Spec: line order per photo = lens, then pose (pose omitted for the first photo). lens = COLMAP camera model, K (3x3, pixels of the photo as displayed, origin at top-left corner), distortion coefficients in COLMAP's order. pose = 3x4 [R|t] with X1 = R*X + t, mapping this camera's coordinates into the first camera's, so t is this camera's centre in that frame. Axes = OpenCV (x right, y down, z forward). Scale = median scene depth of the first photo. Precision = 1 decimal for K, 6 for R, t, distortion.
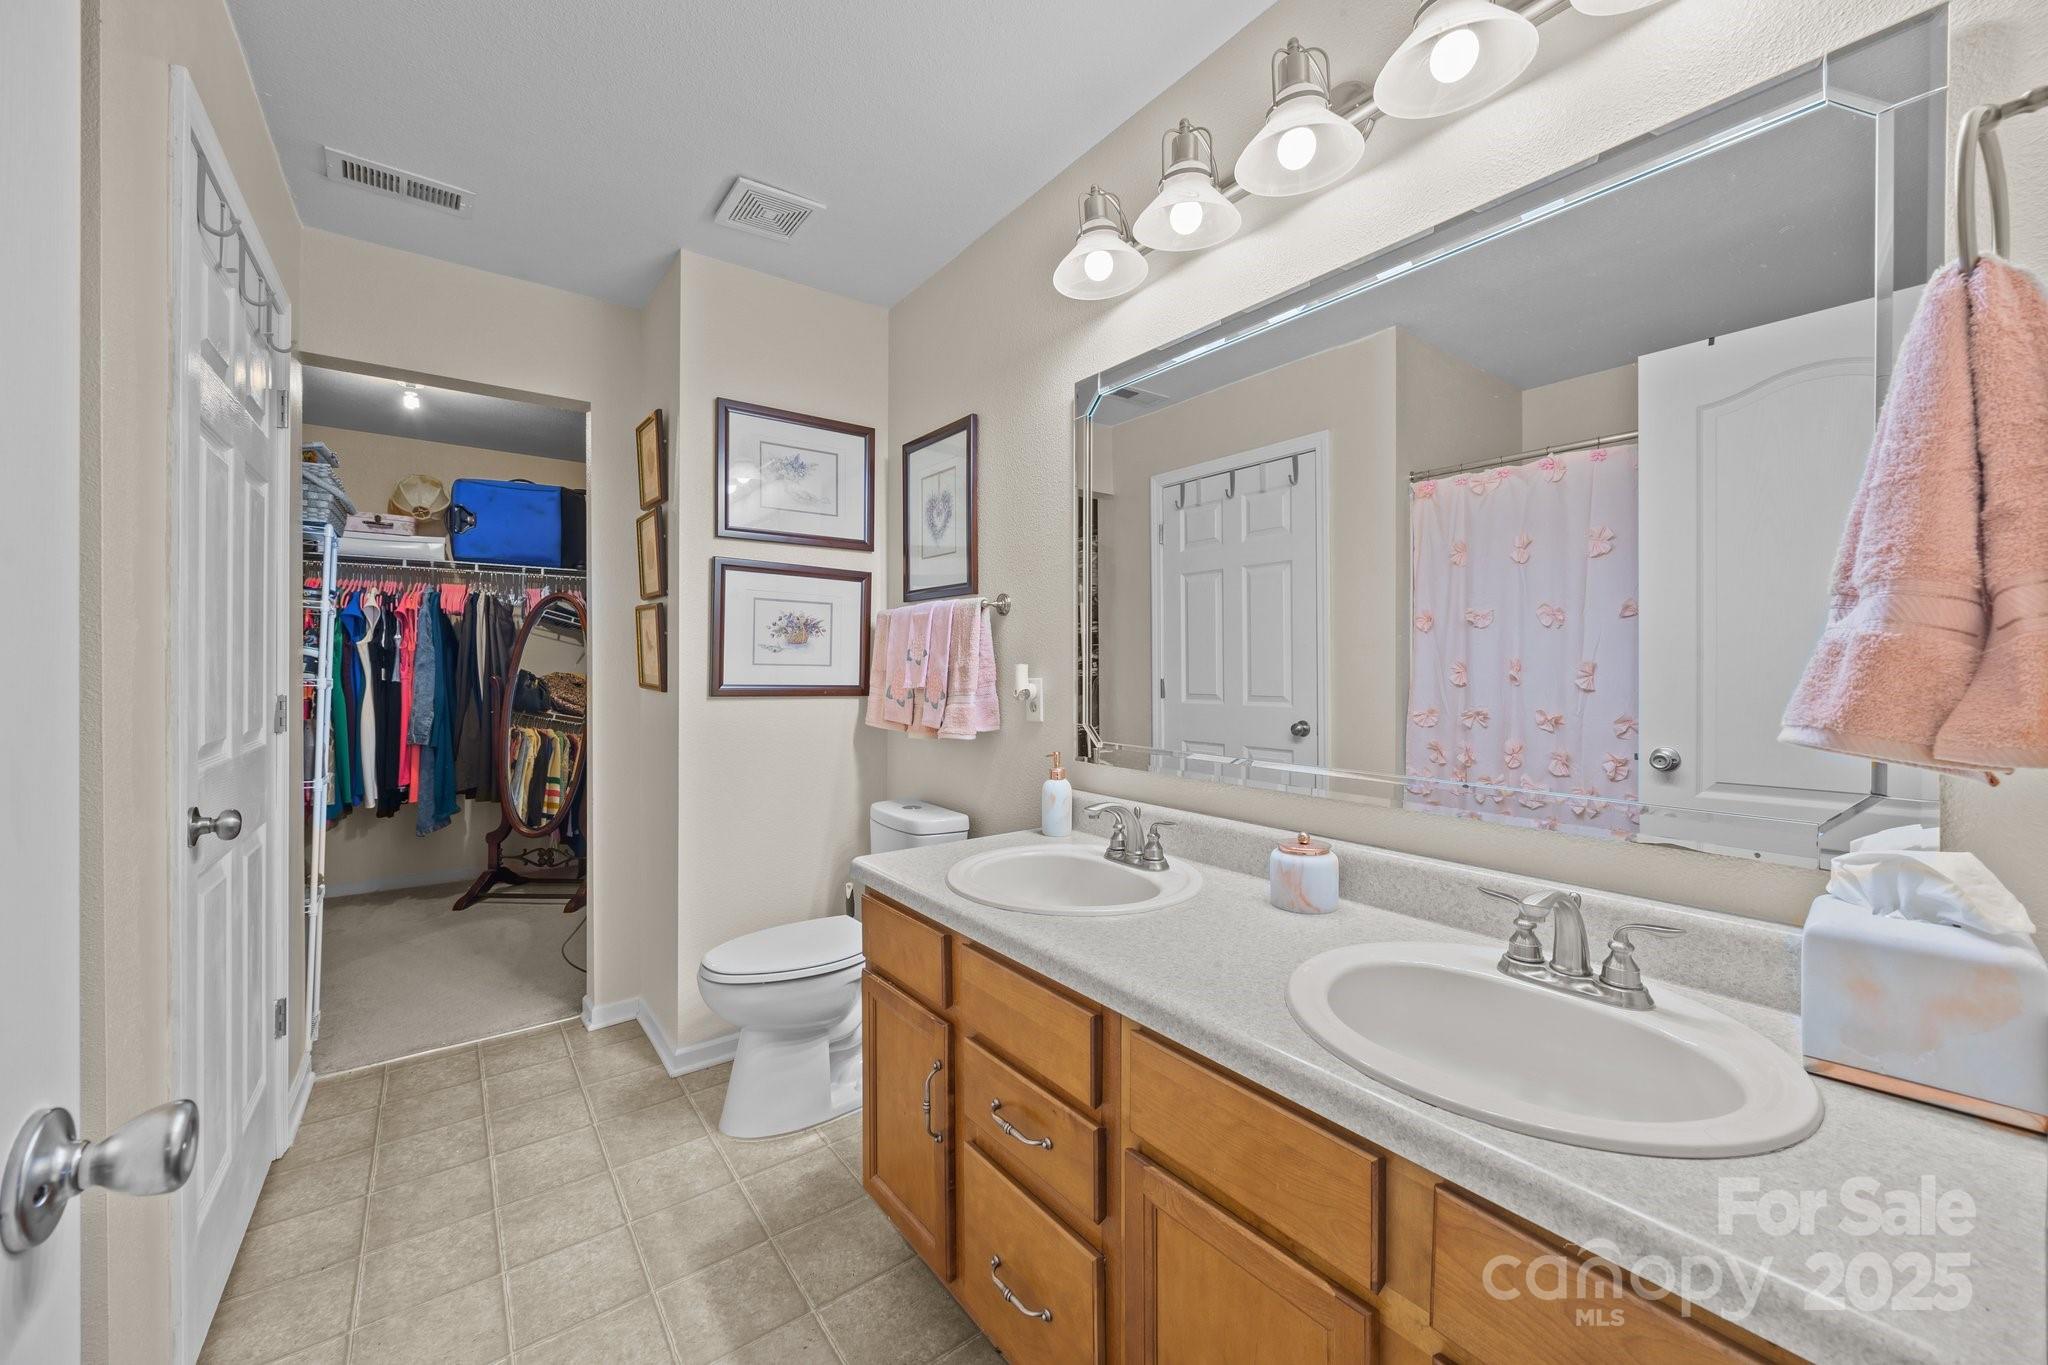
lens RADIAL K [[783.4, 0, 1023.8], [0, 783.4, 668.6], [0, 0, 1]] dist [-0.003857, -0.000085]
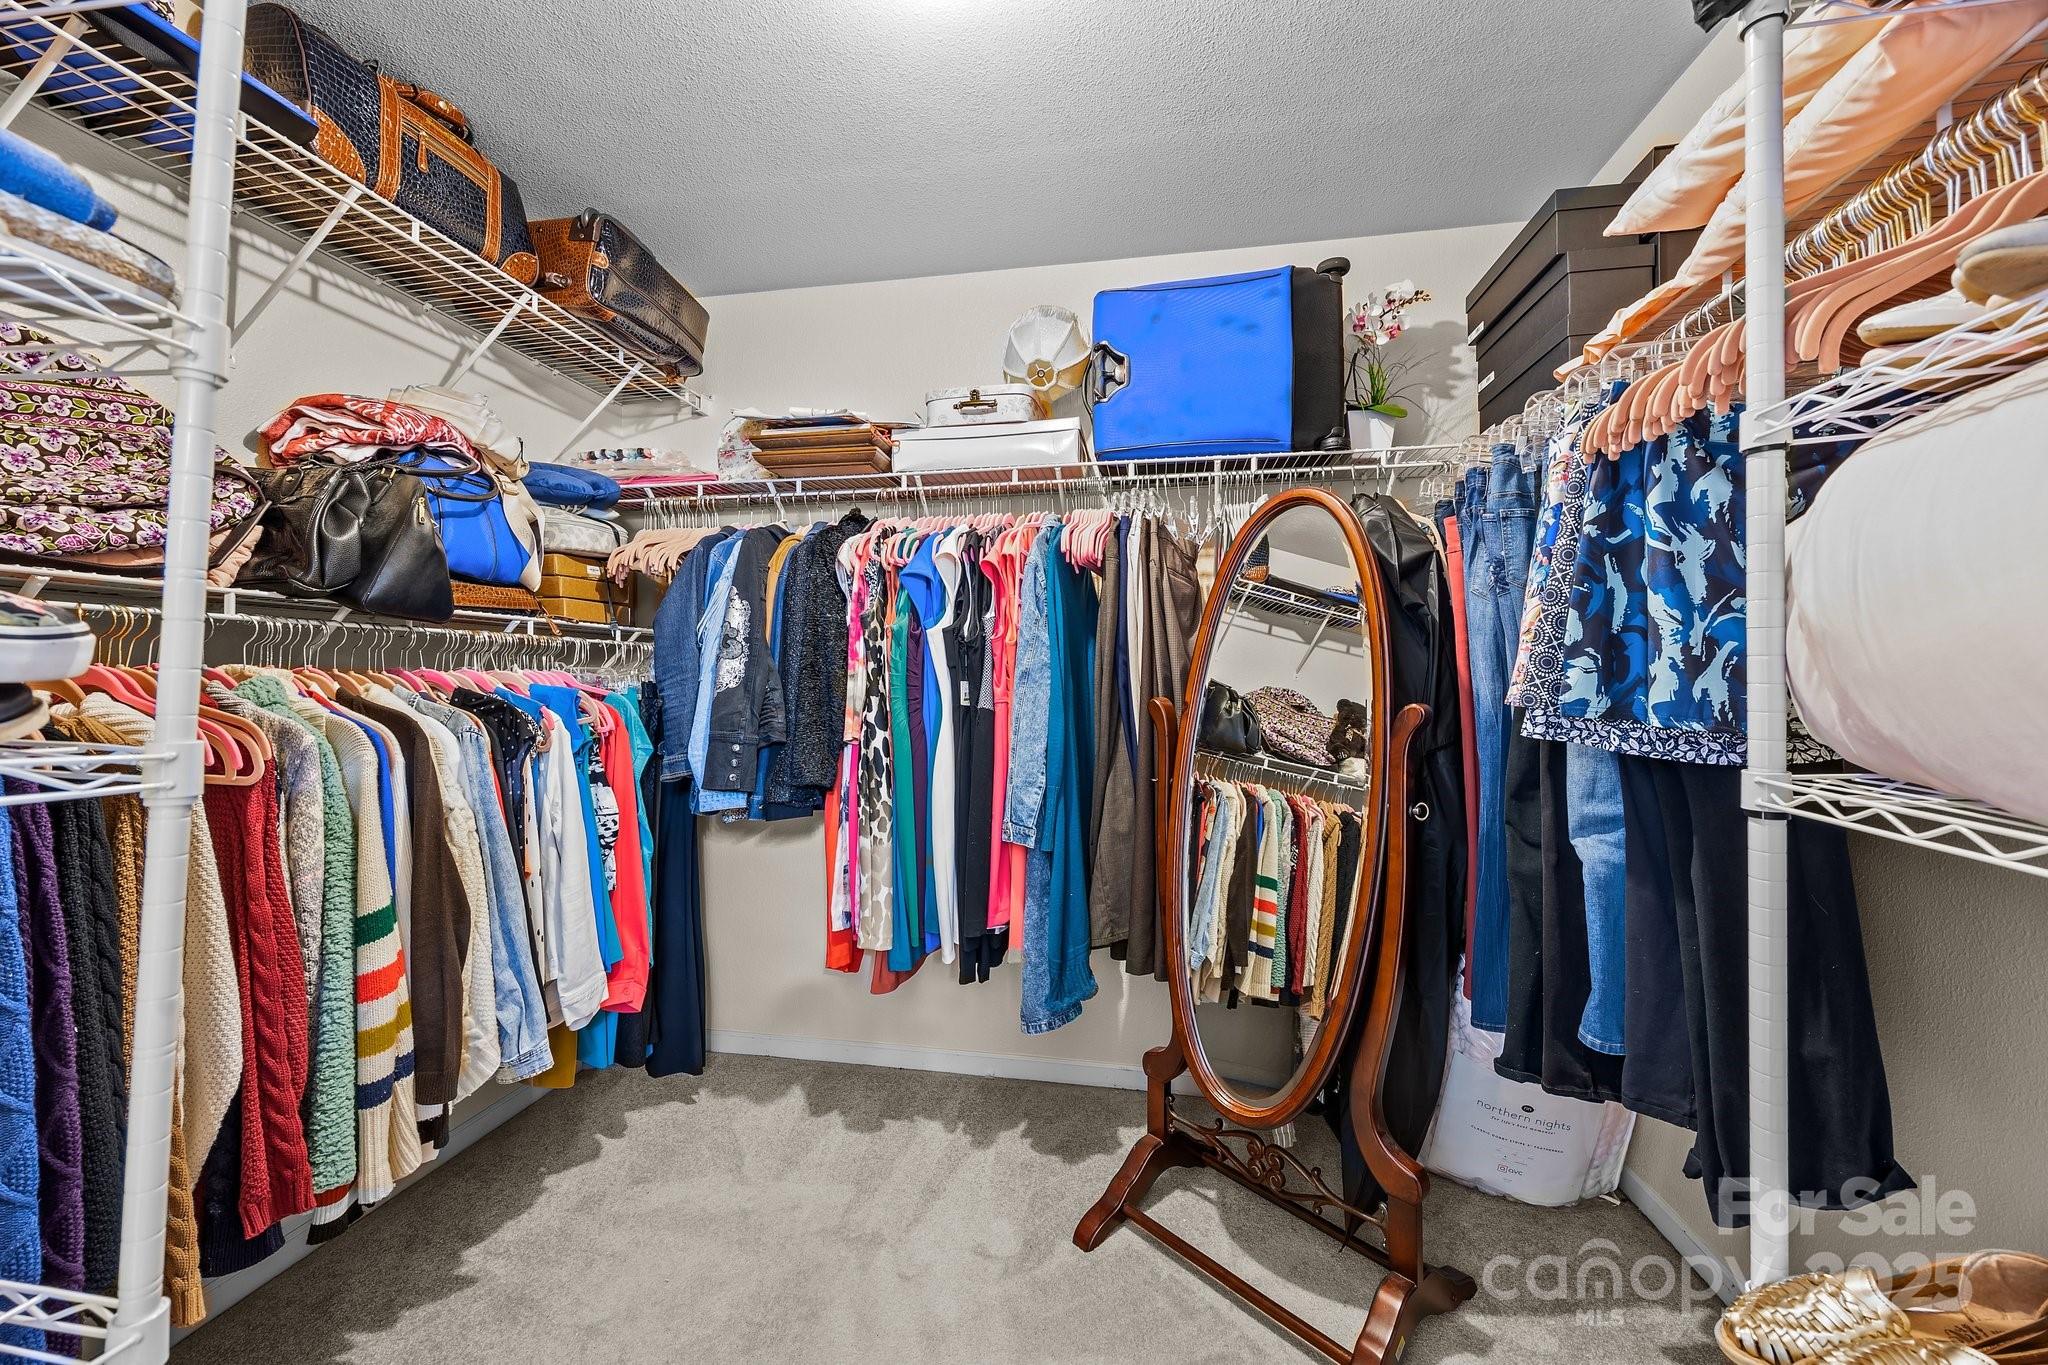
lens RADIAL K [[783.4, 0, 1023.9], [0, 783.4, 679.1], [0, 0, 1]] dist [-0.003857, -0.000085]
pose [[0.683526, -0.002070, -0.729923, -0.404981], [0.001388, 0.999998, -0.001536, -0.000266], [0.729925, 0.000036, 0.683527, 0.639624]]
